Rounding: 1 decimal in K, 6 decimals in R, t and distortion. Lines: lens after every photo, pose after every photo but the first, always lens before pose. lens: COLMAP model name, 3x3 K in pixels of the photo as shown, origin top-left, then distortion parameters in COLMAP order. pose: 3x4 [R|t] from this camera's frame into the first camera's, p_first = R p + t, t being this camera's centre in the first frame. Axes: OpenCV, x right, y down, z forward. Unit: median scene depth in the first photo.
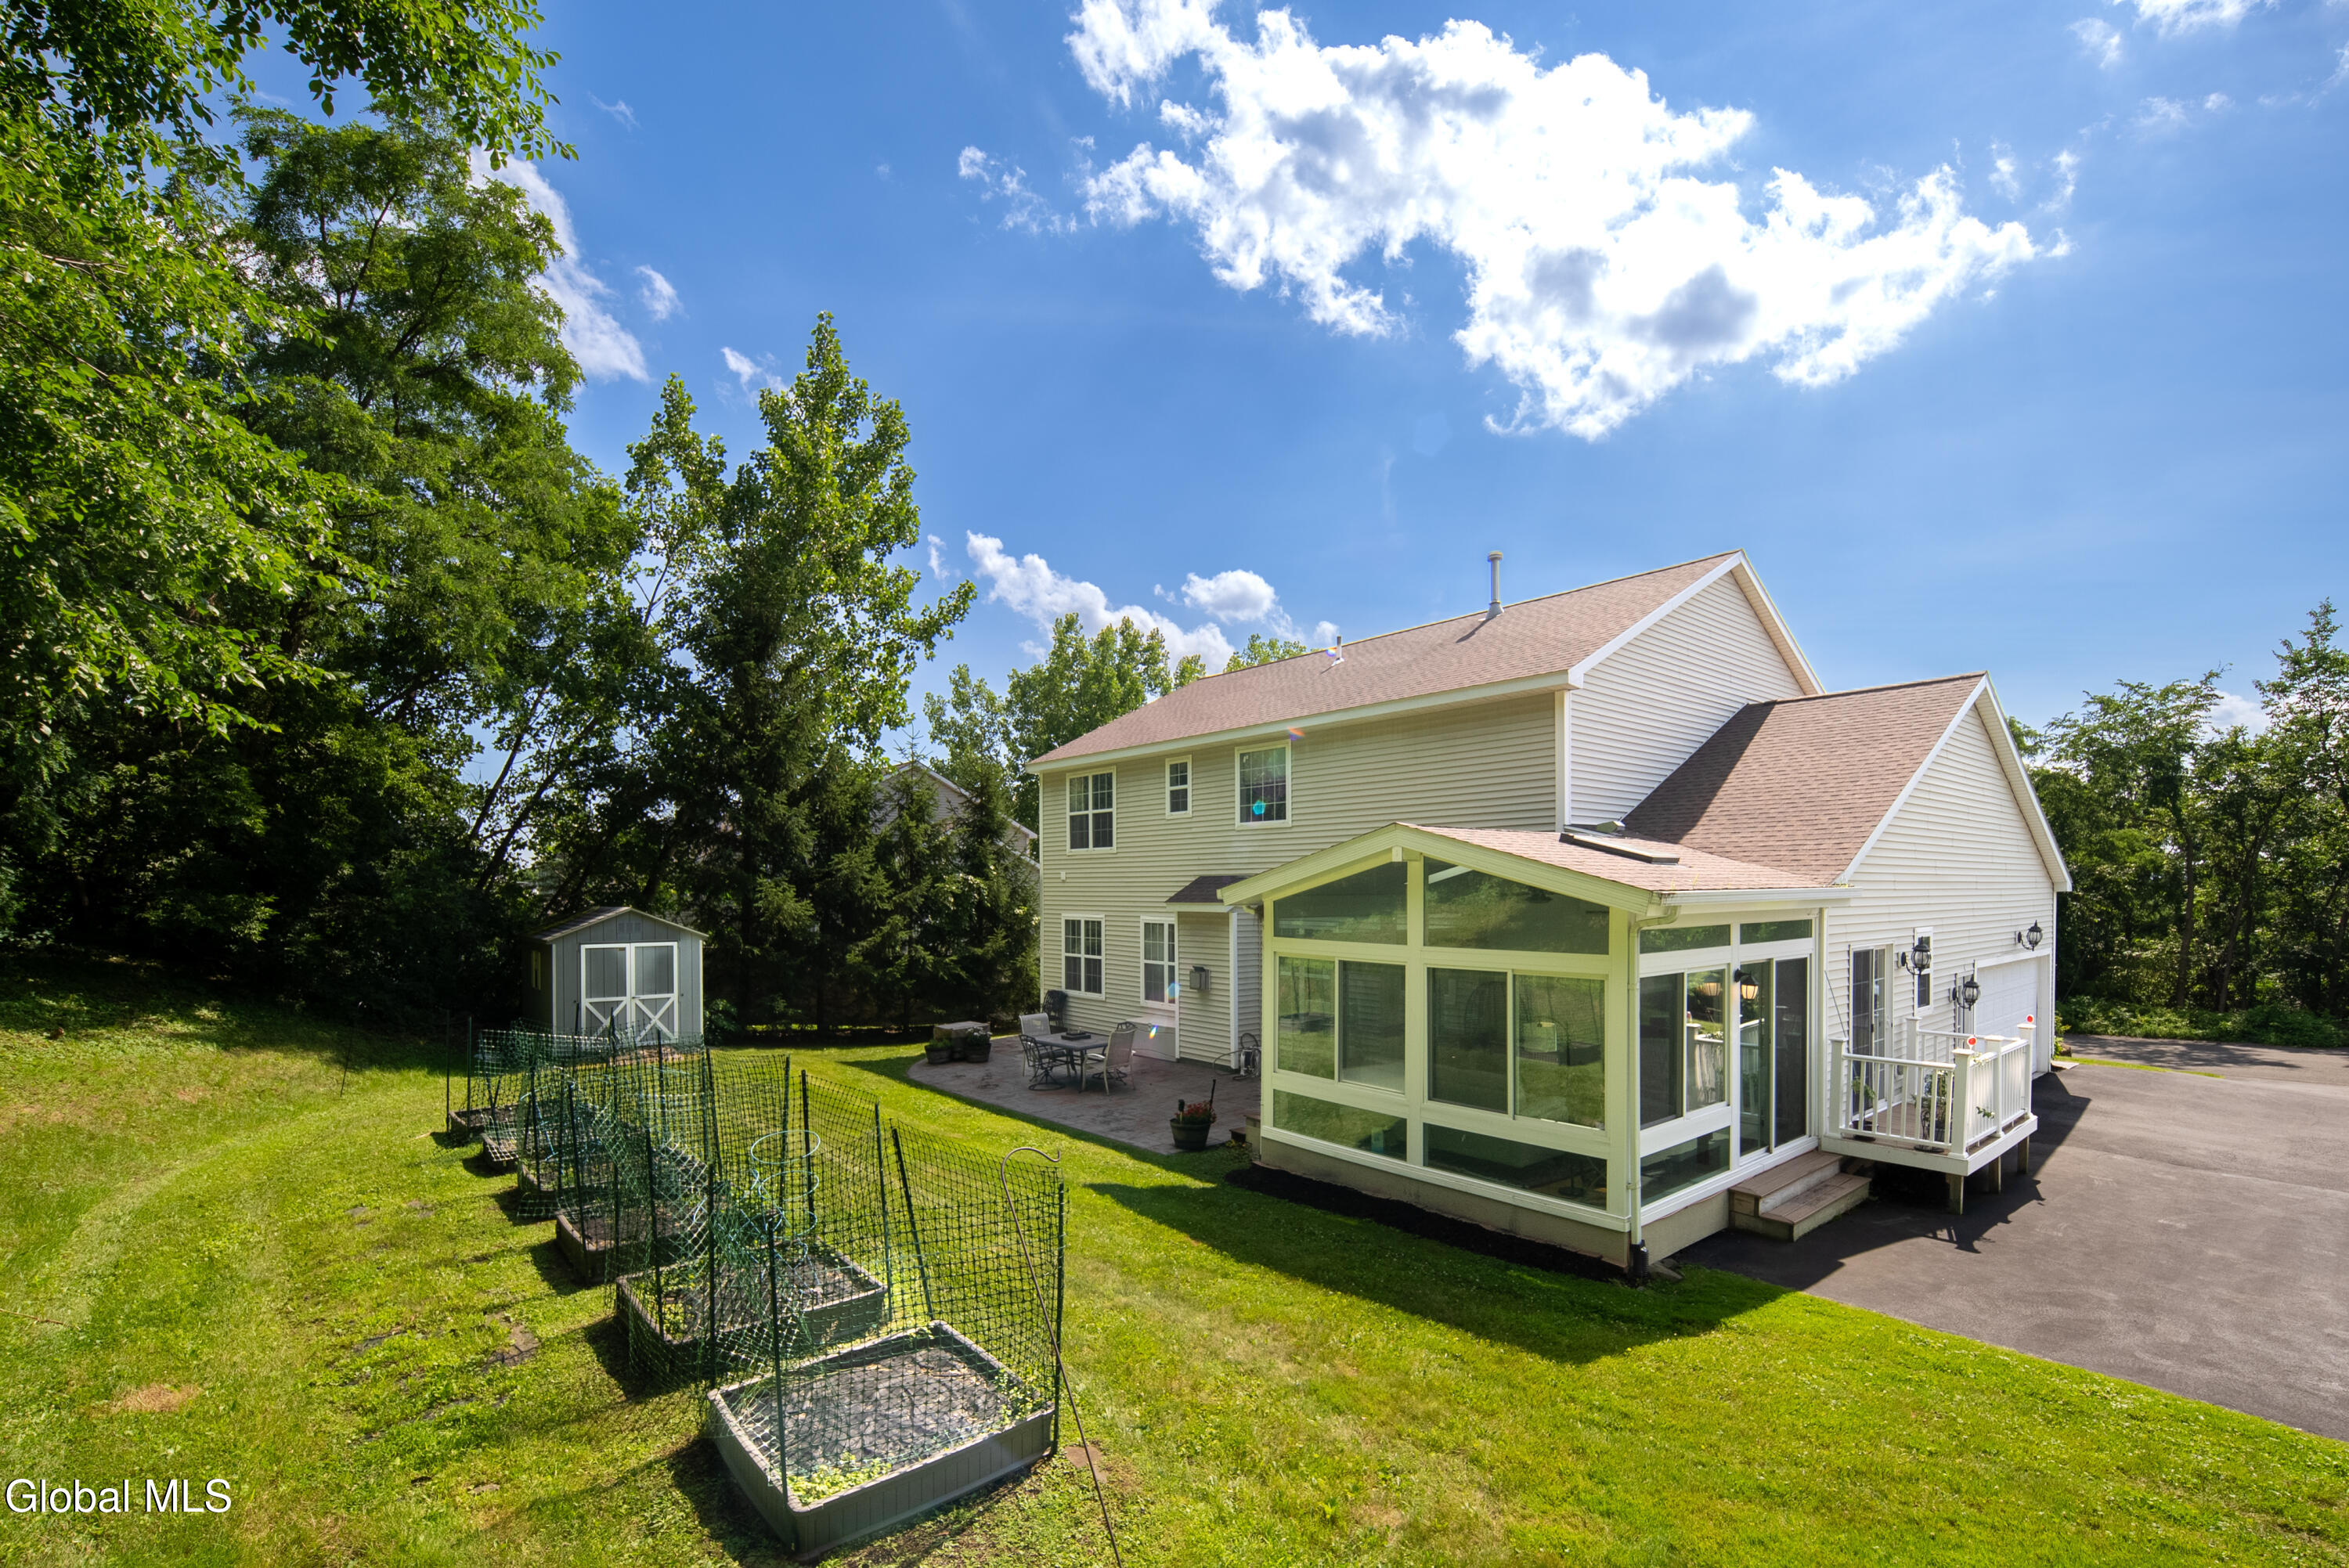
lens RADIAL K [[1023.2, 0, 1173.2], [0, 1023.2, 897.1], [0, 0, 1]] dist [0.000299, 0.000094]
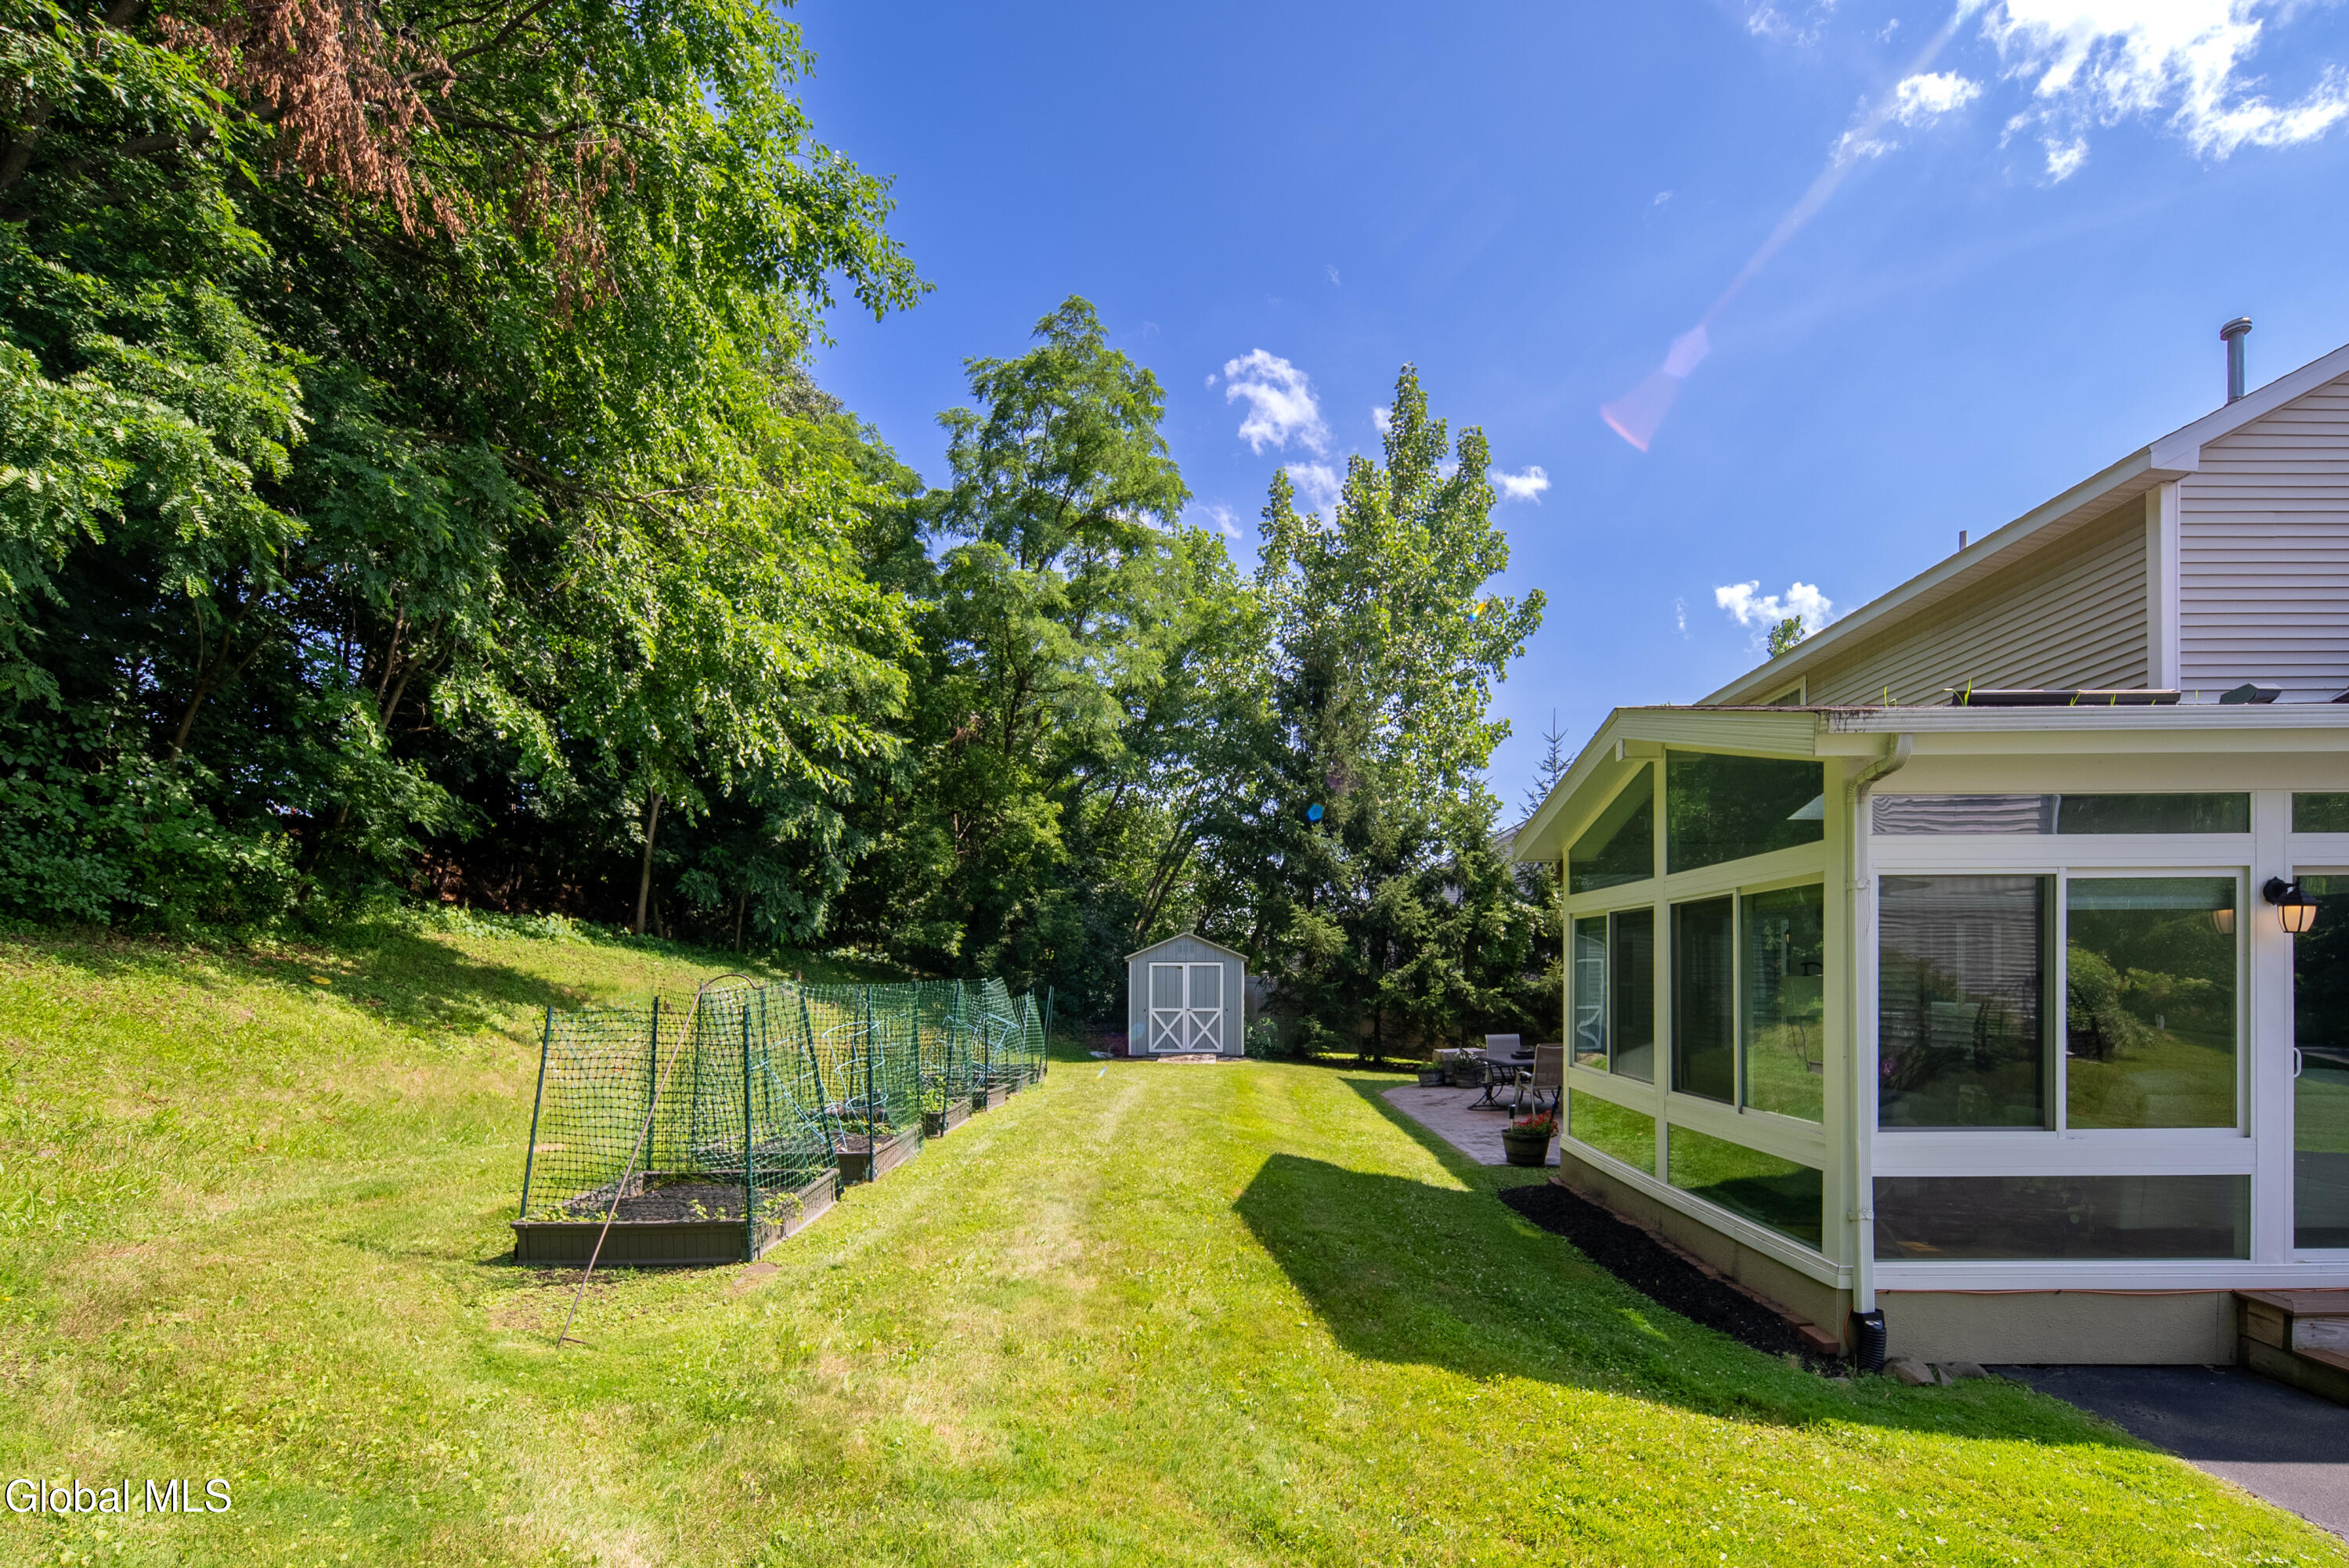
lens RADIAL K [[1028.0, 0, 1211.4], [0, 1028.0, 985.2], [0, 0, 1]] dist [0.000891, 0.000215]
pose [[0.761675, 0.006913, -0.647922, 0.255103], [-0.004794, 0.999976, 0.005033, 0.066565], [0.647941, -0.000728, 0.761690, 0.133422]]
